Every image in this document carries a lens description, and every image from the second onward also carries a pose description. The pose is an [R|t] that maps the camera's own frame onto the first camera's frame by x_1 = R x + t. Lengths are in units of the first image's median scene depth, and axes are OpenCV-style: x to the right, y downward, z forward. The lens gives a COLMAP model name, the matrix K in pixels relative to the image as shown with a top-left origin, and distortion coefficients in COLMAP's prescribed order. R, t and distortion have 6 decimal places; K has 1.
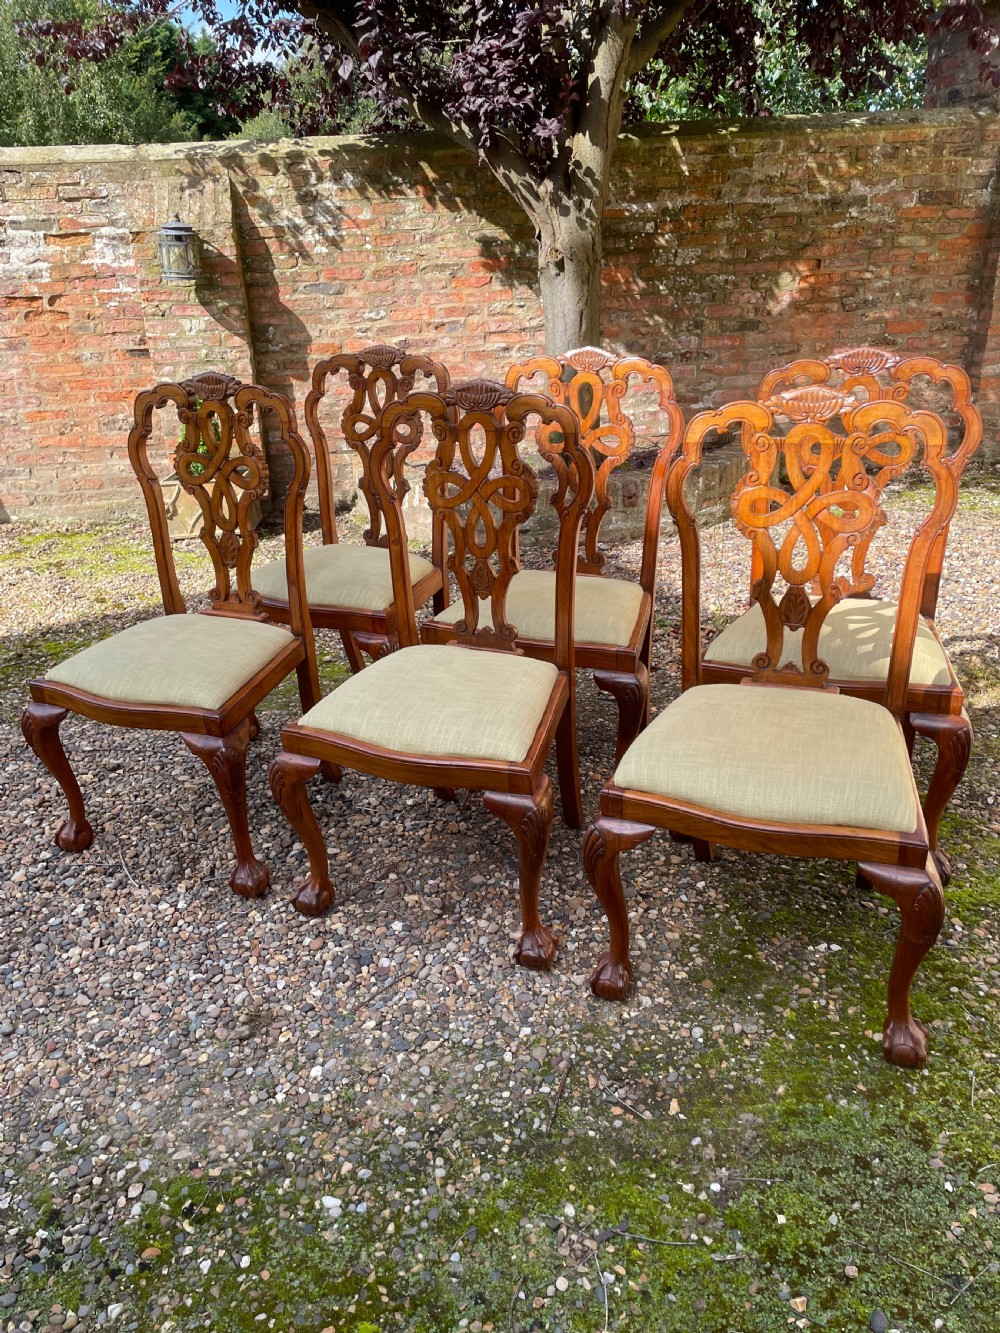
lens RADIAL K [[1007.6, 0, 492.1], [0, 1007.6, 665.6], [0, 0, 1]] dist [0.090496, -0.112509]
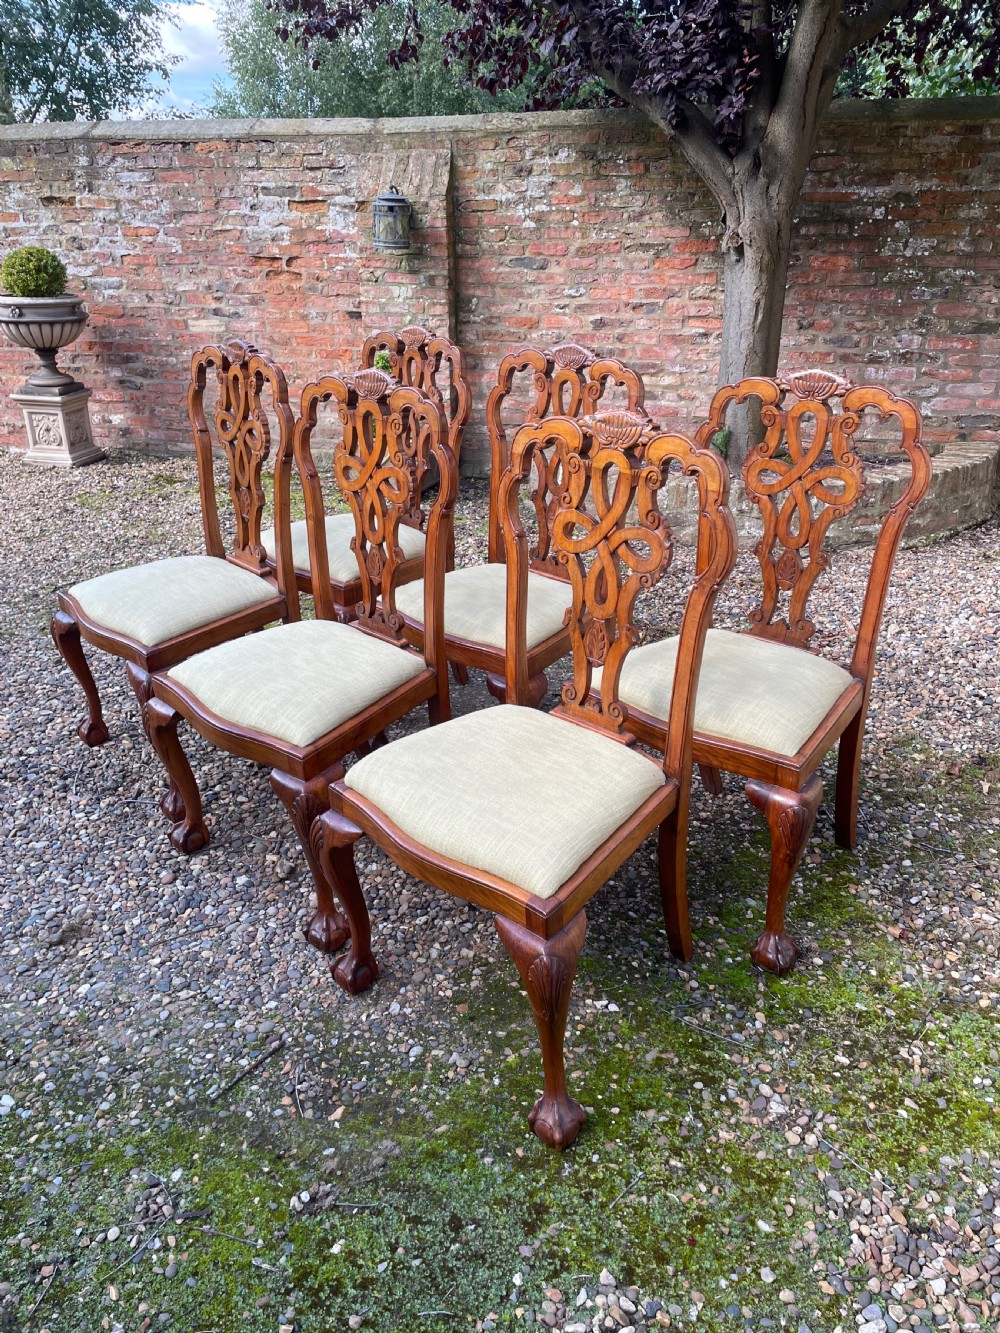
lens RADIAL K [[1007.6, 0, 509.9], [0, 1007.6, 656.6], [0, 0, 1]] dist [0.090496, -0.112509]
pose [[0.940658, 0.167474, -0.295153, 0.446230], [-0.161660, 0.985857, 0.044178, -0.063916], [0.298377, 0.006158, 0.954428, 0.075581]]
